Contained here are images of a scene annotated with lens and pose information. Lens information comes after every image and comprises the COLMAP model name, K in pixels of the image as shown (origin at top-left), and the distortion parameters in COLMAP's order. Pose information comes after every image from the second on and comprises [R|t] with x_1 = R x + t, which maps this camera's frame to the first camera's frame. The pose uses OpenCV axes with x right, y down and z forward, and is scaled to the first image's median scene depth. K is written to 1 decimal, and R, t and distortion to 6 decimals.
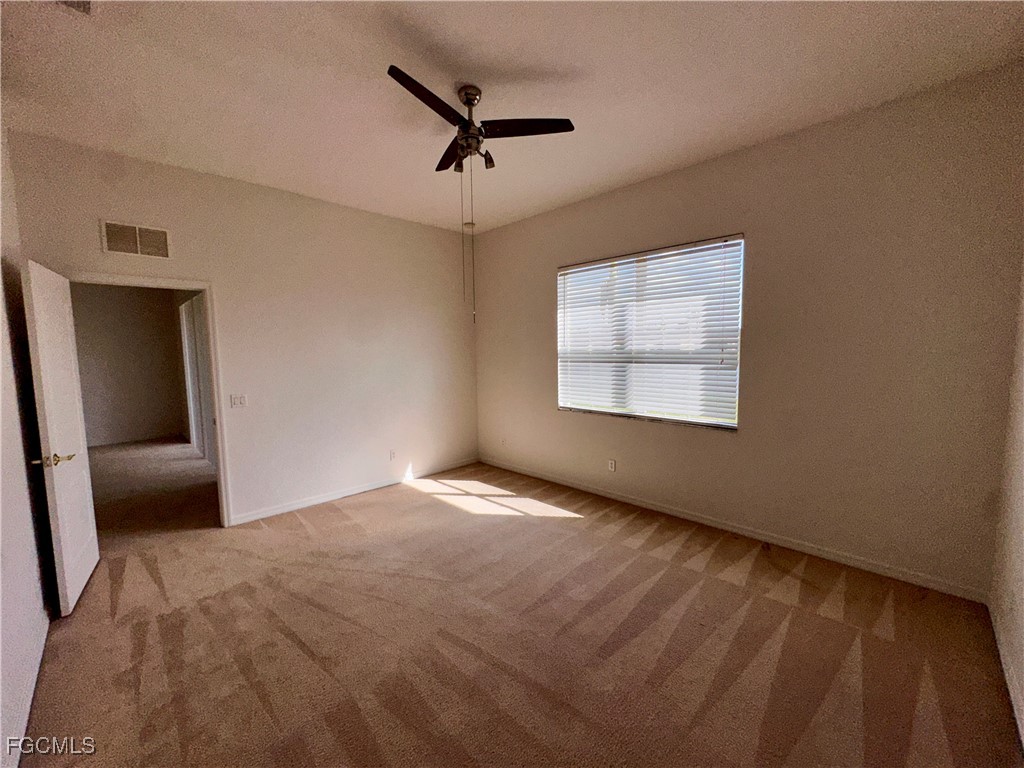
lens RADIAL K [[408.5, 0, 527.4], [0, 408.5, 391.9], [0, 0, 1]] dist [0.000653, 0.000061]
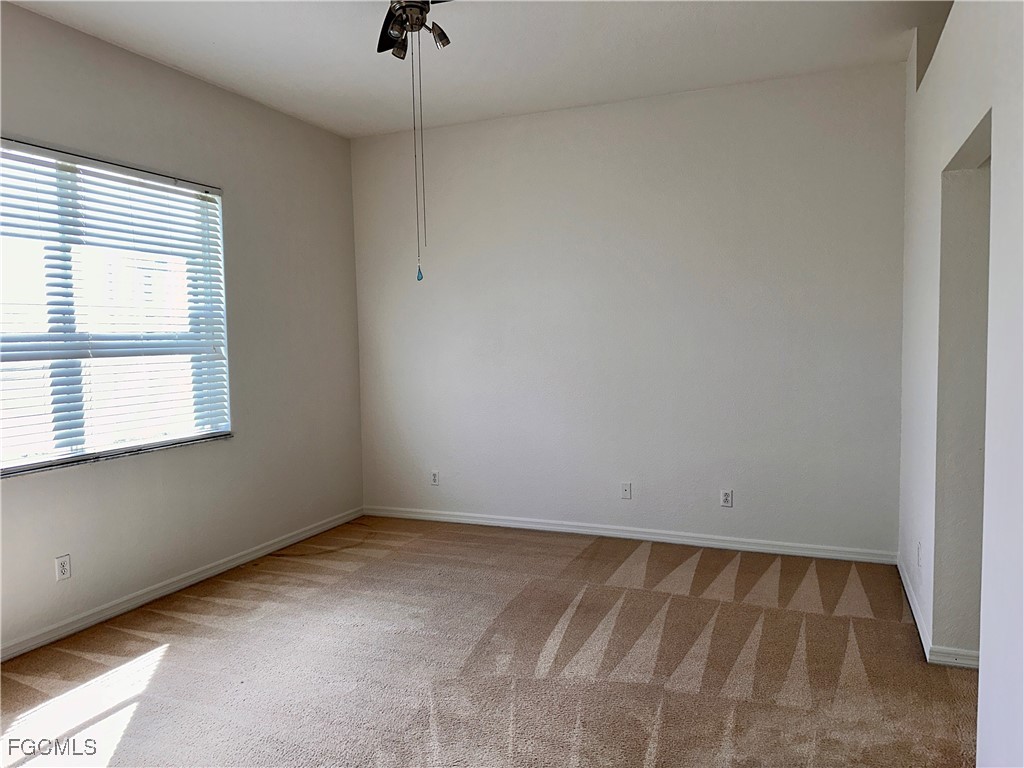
lens RADIAL K [[720.7, 0, 517.3], [0, 720.7, 382.0], [0, 0, 1]] dist [0.136797, -0.190681]
pose [[-0.362923, -0.049035, 0.930528, -0.971671], [0.107471, 0.989748, 0.094071, -0.078713], [-0.925601, 0.134146, -0.353932, 0.940356]]
